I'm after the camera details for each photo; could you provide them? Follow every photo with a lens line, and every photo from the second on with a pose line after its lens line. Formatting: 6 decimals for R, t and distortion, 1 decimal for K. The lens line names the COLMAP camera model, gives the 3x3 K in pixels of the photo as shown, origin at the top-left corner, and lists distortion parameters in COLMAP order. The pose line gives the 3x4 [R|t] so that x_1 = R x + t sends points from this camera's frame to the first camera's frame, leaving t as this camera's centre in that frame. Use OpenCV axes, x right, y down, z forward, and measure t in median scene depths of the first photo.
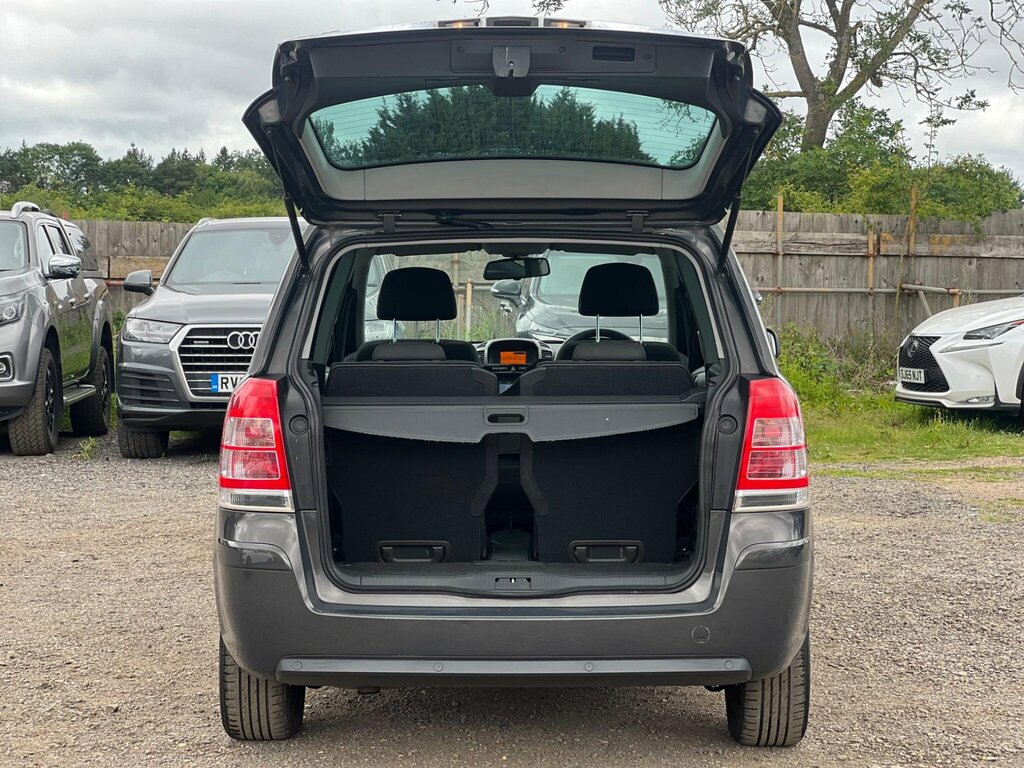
lens RADIAL K [[2254.1, 0, 515.6], [0, 2254.1, 377.8], [0, 0, 1]] dist [0.216224, 0.000000]
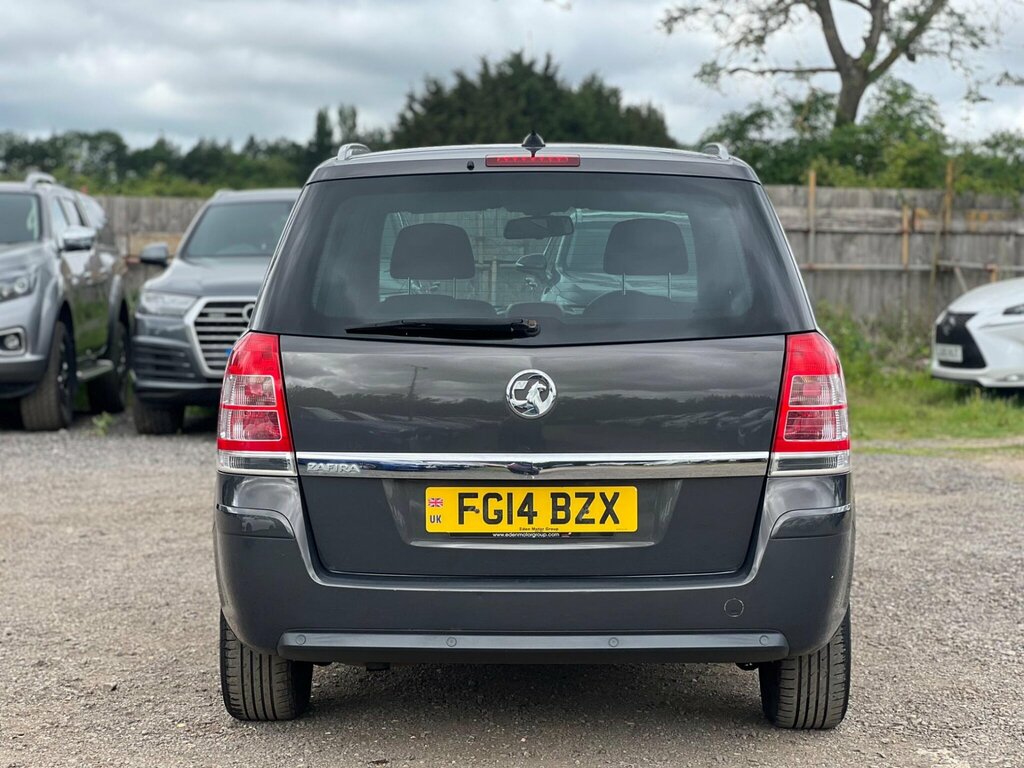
lens RADIAL K [[2254.1, 0, 510.0], [0, 2254.1, 393.0], [0, 0, 1]] dist [0.216224, 0.000000]
pose [[0.999888, 0.000283, -0.014965, 0.001924], [-0.000101, 0.999925, 0.012207, 0.006963], [0.014968, -0.012204, 0.999813, 0.035672]]
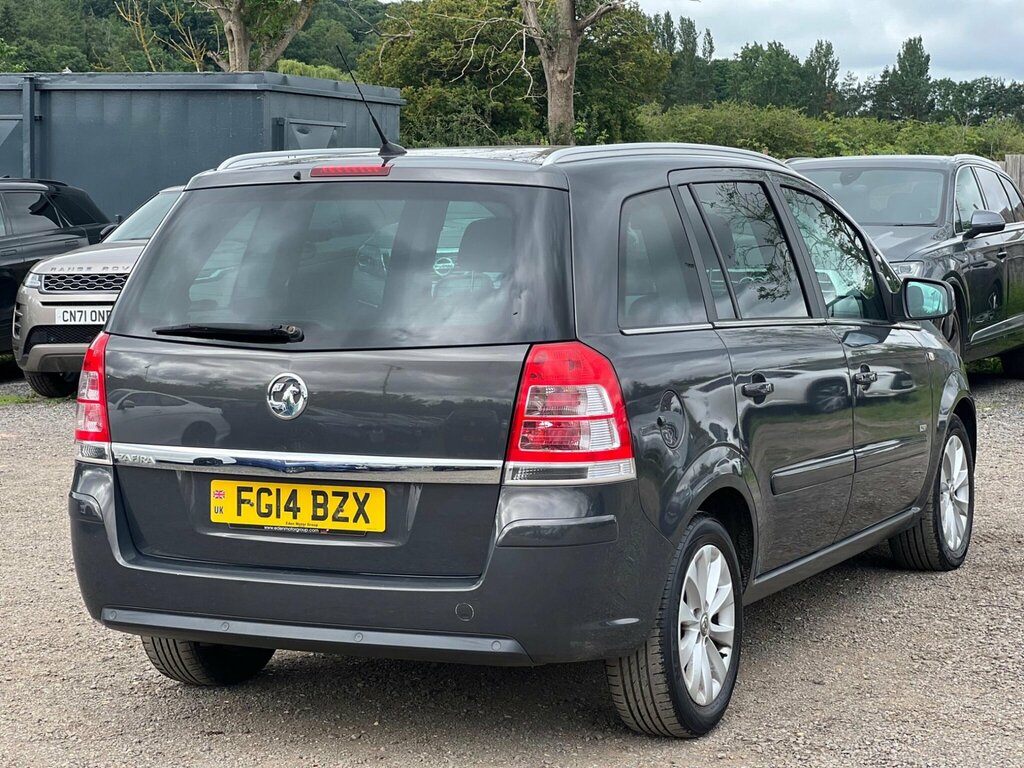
lens RADIAL K [[2254.1, 0, 516.5], [0, 2254.1, 382.7], [0, 0, 1]] dist [0.216224, 0.000000]
pose [[0.903226, 0.028952, -0.428189, 0.253096], [-0.015451, 0.999269, 0.034972, -0.007941], [0.428888, -0.024972, 0.903012, 0.078819]]
